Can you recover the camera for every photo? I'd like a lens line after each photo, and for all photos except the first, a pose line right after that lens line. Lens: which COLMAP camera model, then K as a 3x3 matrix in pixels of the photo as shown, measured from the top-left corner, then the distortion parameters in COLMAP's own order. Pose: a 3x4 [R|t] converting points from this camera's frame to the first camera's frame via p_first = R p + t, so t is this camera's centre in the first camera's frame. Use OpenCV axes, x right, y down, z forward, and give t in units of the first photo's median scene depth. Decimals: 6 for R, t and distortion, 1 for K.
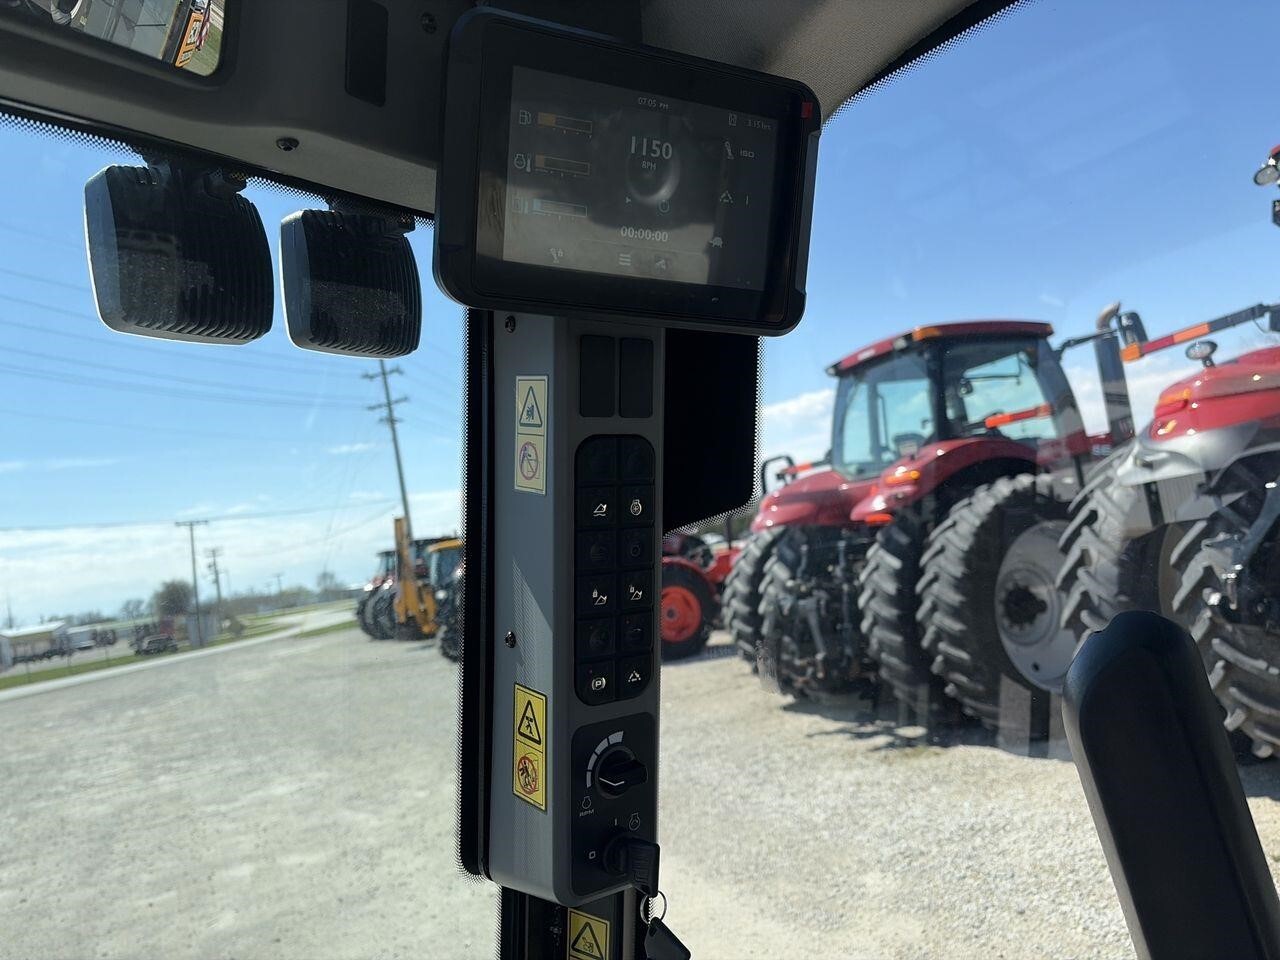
lens RADIAL K [[981.9, 0, 614.1], [0, 981.9, 474.5], [0, 0, 1]] dist [0.047082, -0.046054]
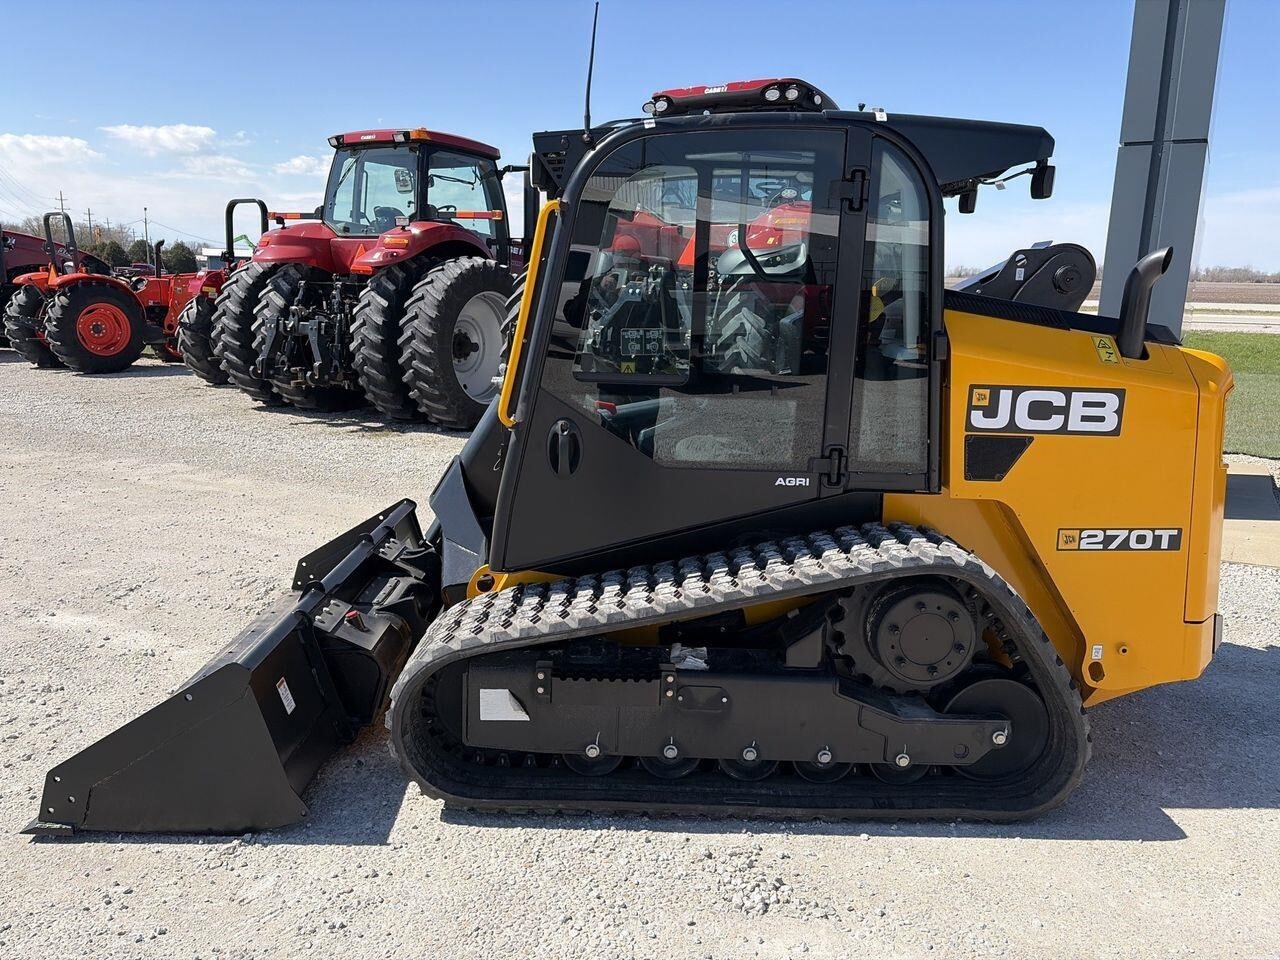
lens RADIAL K [[981.9, 0, 651.8], [0, 981.9, 471.2], [0, 0, 1]] dist [0.047082, -0.046054]
pose [[0.775828, 0.048950, 0.629043, -0.264619], [-0.189036, 0.969220, 0.157725, 0.027102], [-0.601960, -0.241279, 0.761202, -0.317640]]
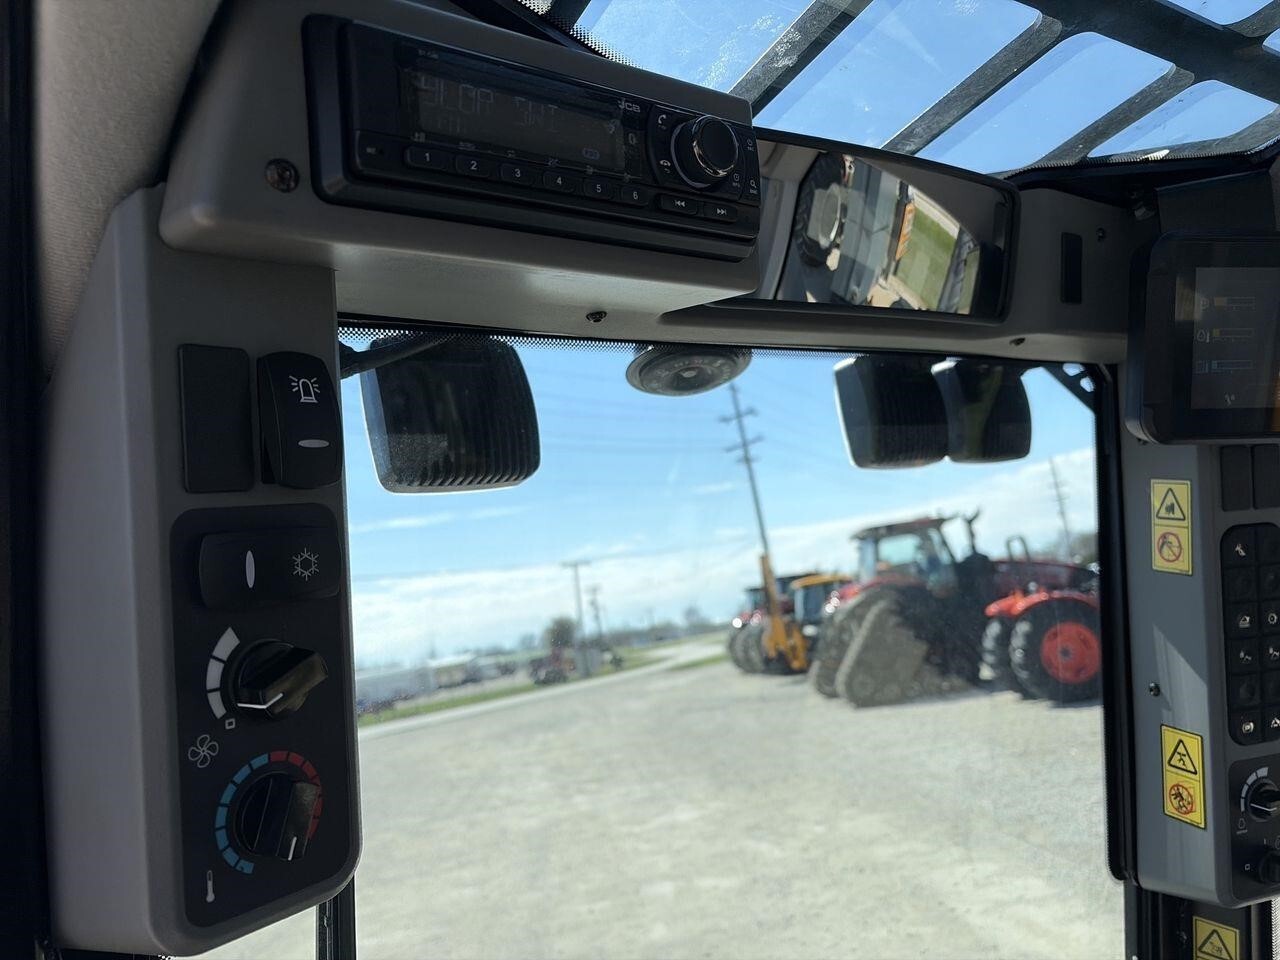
lens RADIAL K [[981.9, 0, 644.3], [0, 981.9, 483.2], [0, 0, 1]] dist [0.047082, -0.046054]
pose [[0.945643, -0.048200, -0.321616, -0.018933], [0.039605, 0.998663, -0.033216, -0.004870], [0.322787, 0.018673, 0.946287, -0.025516]]
